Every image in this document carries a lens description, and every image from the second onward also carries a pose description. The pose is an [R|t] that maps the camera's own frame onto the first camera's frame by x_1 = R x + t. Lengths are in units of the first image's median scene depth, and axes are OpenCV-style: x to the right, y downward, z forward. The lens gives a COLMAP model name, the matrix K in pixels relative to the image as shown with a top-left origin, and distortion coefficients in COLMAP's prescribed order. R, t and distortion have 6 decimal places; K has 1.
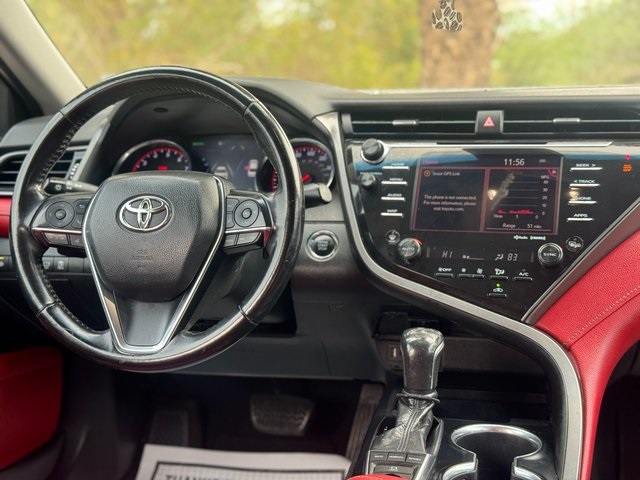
lens RADIAL K [[883.6, 0, 320.0], [0, 883.6, 240.0], [0, 0, 1]] dist [0.251684, 0.040054]
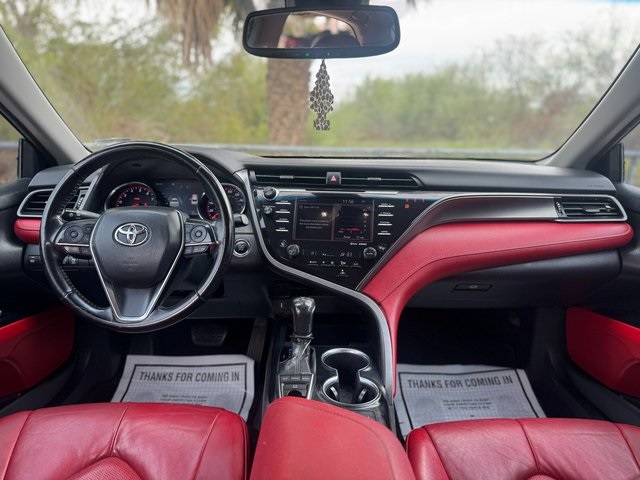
lens RADIAL K [[458.5, 0, 320.0], [0, 458.5, 240.0], [0, 0, 1]] dist [0.075259, -0.007864]
pose [[0.974933, -0.016459, 0.221890, -0.049315], [0.007313, 0.999092, 0.041975, -0.049417], [-0.222379, -0.039300, 0.974168, 0.103051]]
